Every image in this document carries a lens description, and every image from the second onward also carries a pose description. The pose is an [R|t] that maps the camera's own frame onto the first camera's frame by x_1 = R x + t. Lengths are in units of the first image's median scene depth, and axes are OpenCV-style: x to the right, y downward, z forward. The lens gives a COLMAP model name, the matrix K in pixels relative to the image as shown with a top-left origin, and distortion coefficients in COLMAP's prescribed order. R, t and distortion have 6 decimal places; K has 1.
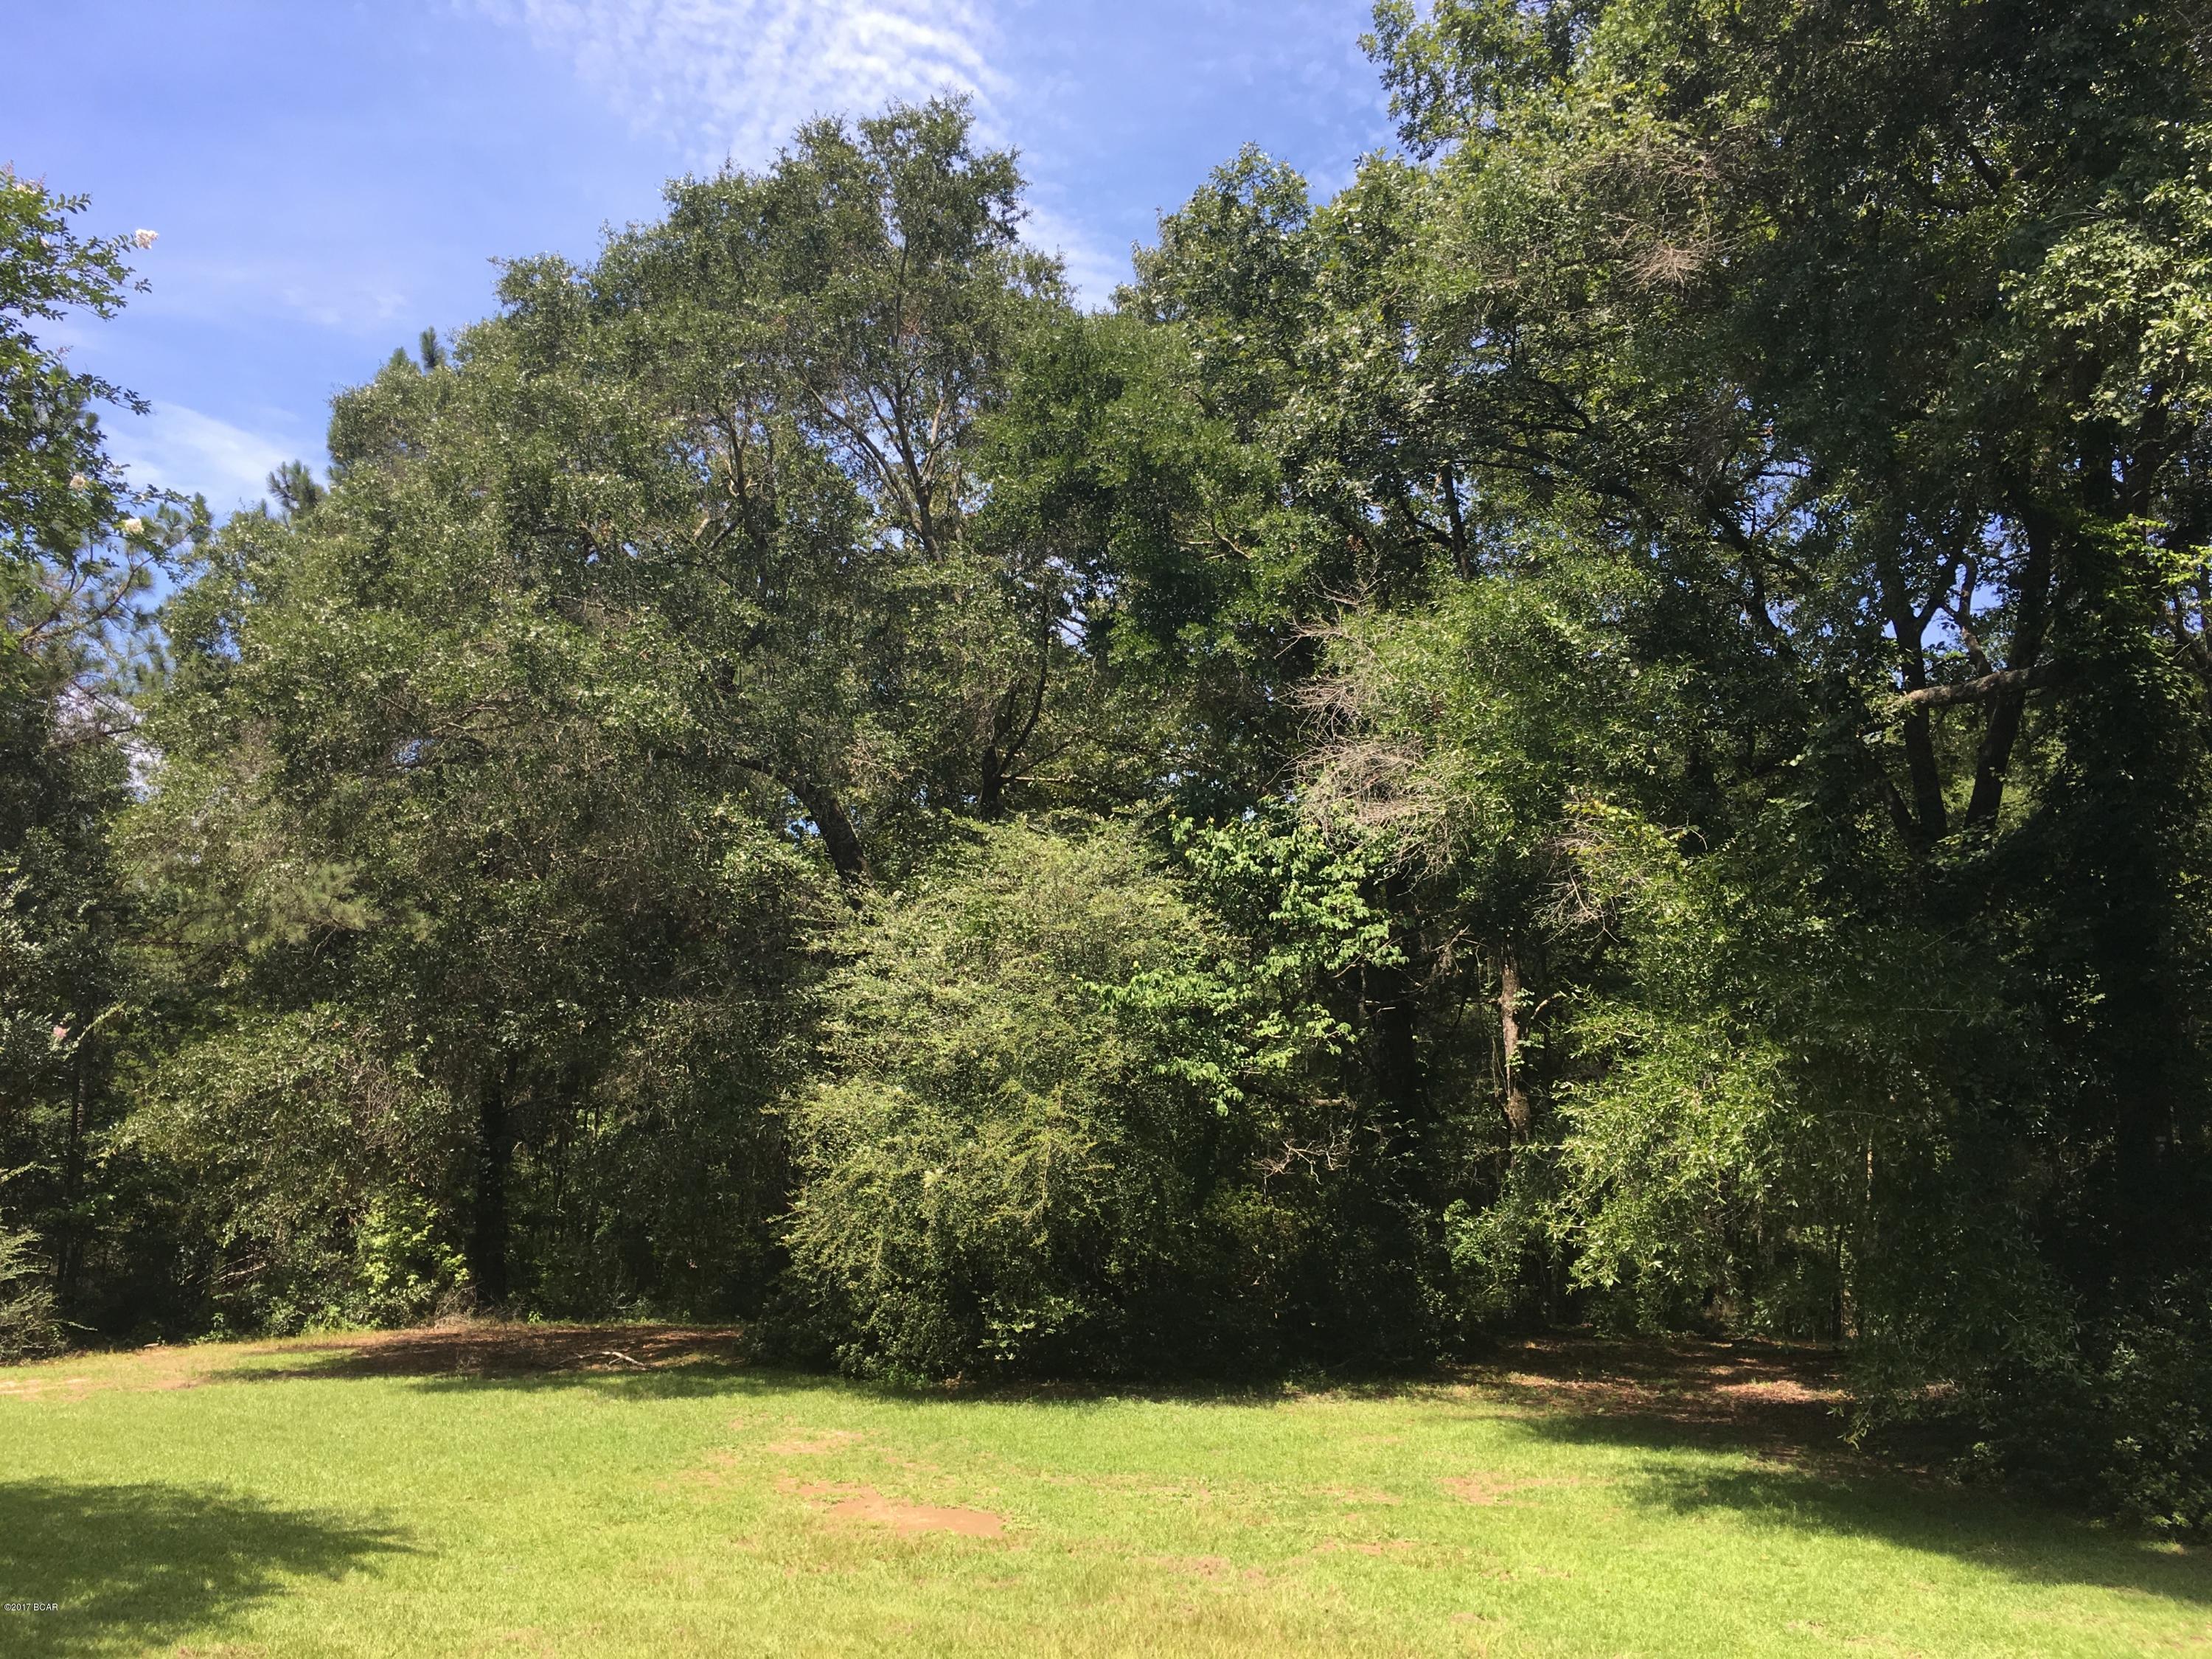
lens RADIAL K [[1918.8, 0, 1106.0], [0, 1918.8, 829.5], [0, 0, 1]] dist [0.149388, -0.276211]
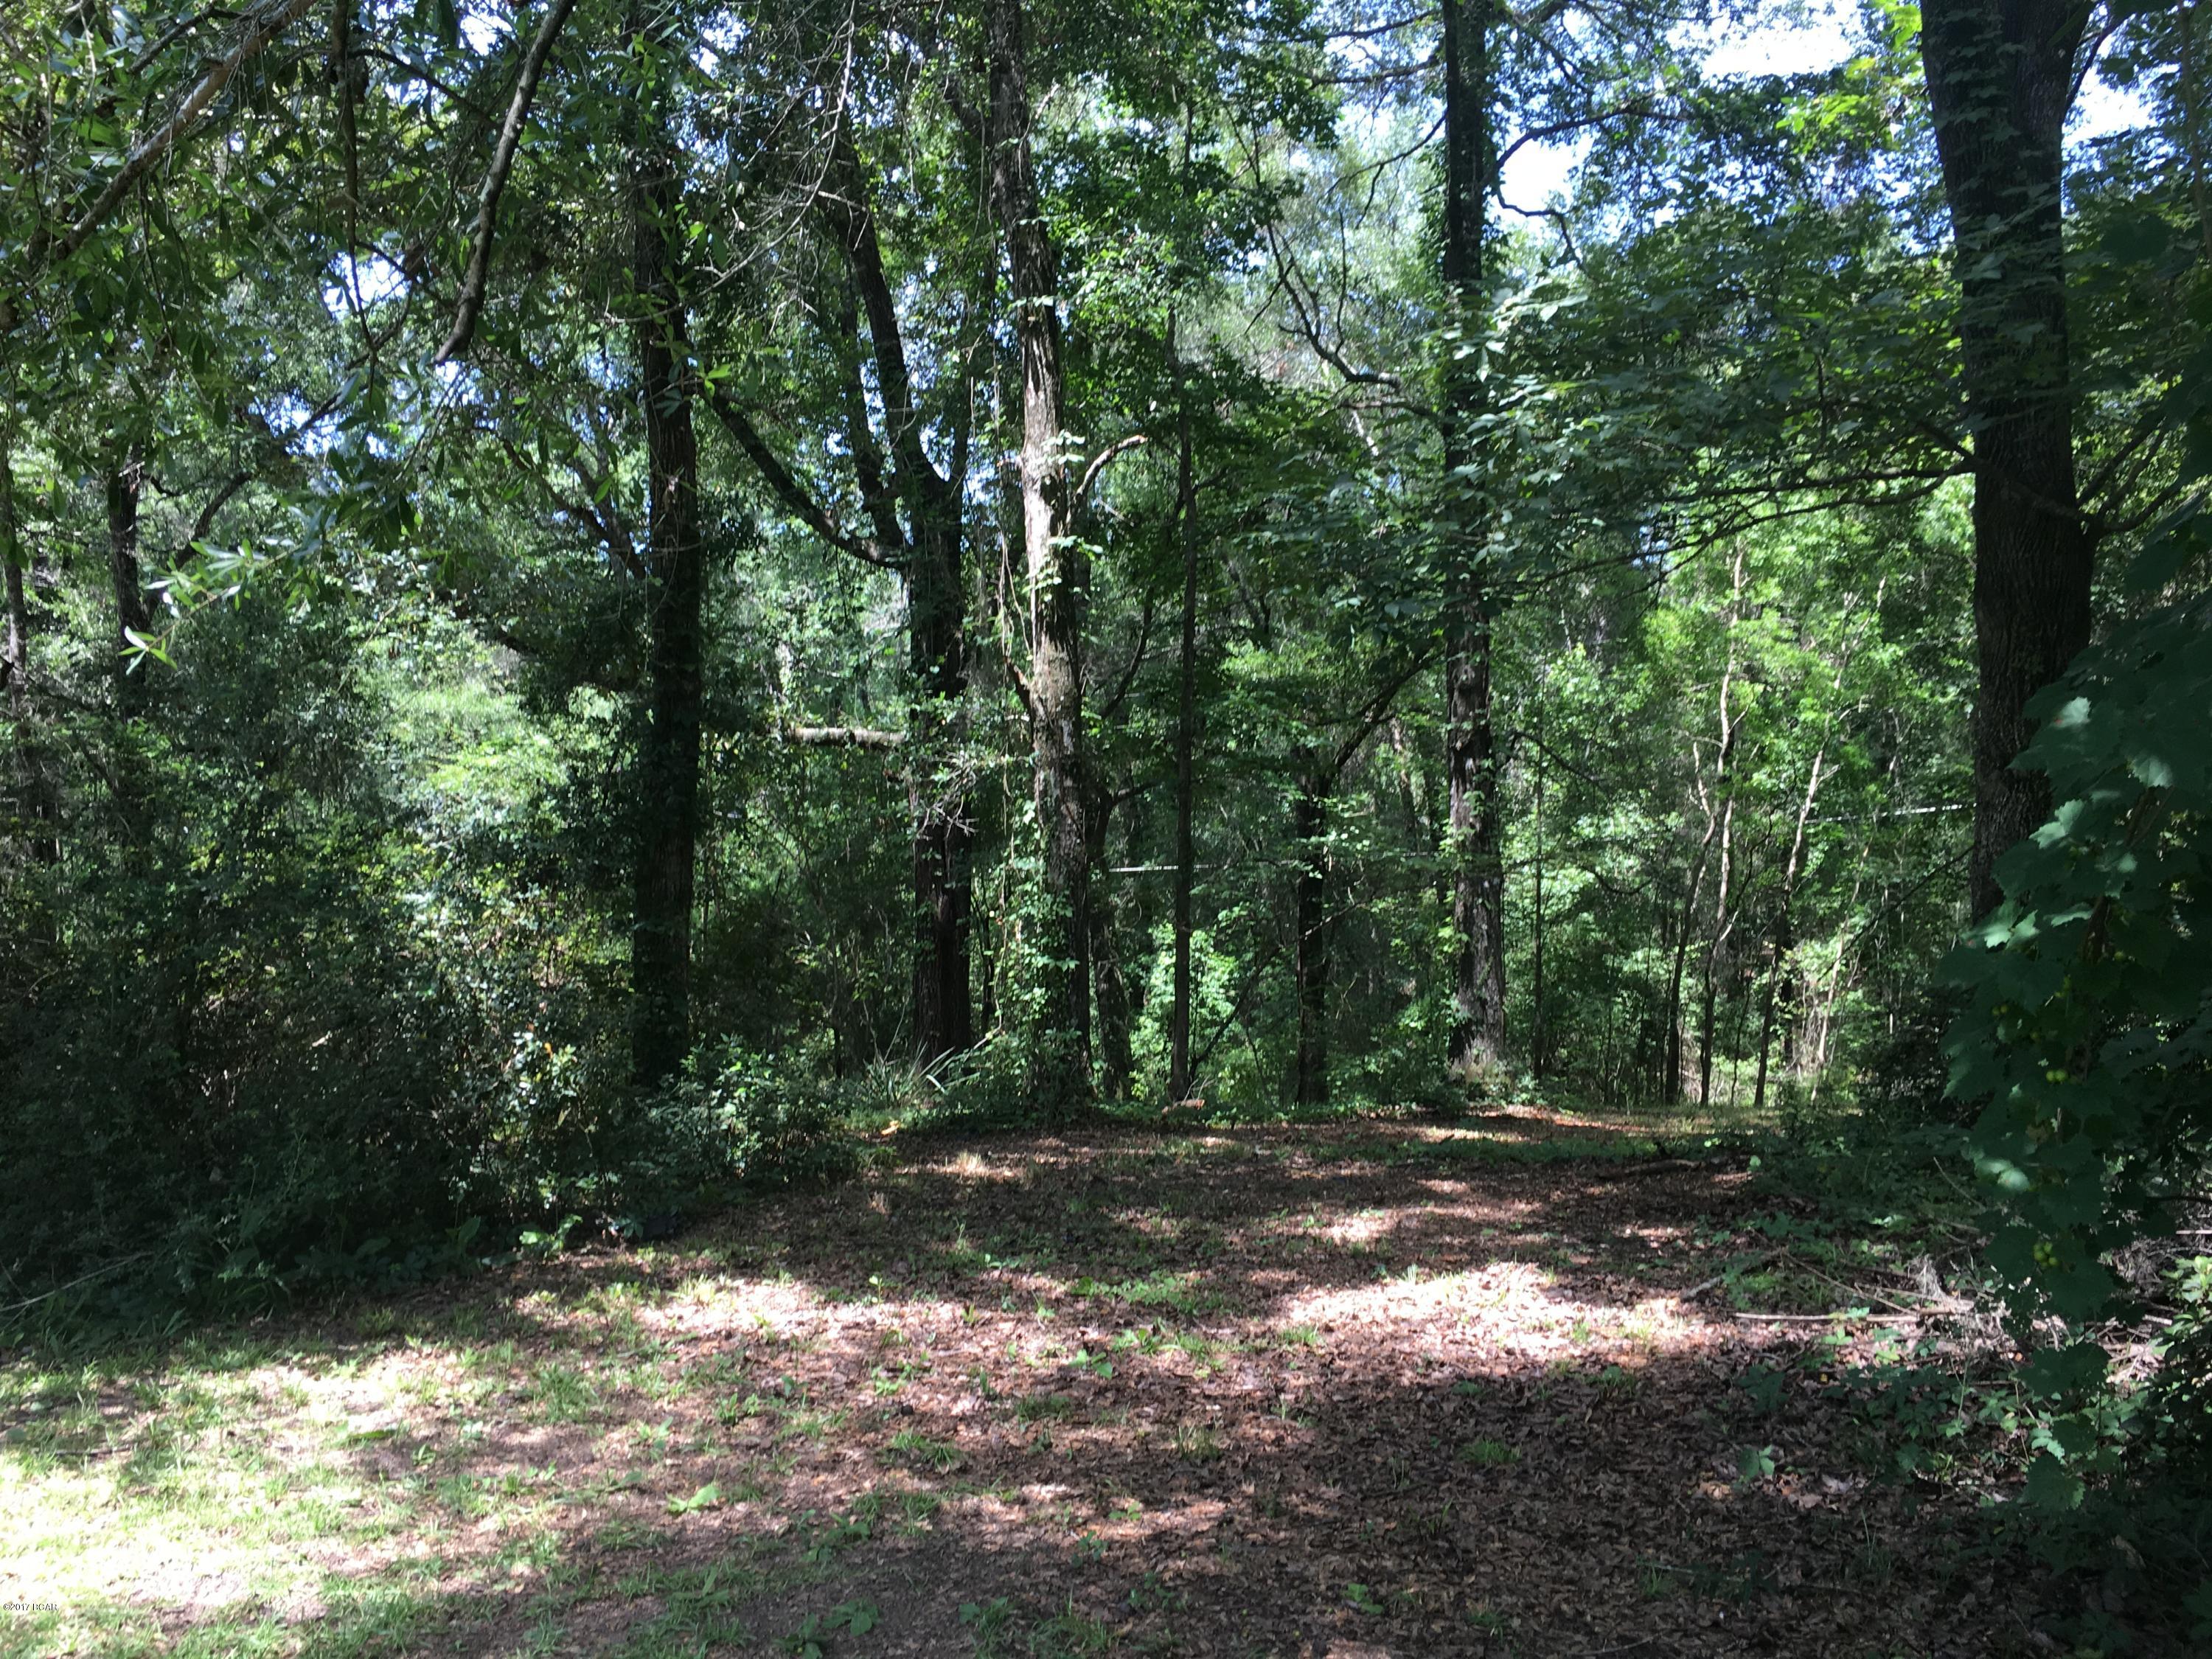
lens RADIAL K [[1918.8, 0, 1106.0], [0, 1918.8, 829.5], [0, 0, 1]] dist [0.149388, -0.276211]
pose [[0.997761, -0.015012, 0.065177, 0.194258], [0.007336, 0.993169, 0.116452, 0.125593], [-0.066480, -0.115713, 0.991055, 0.512854]]
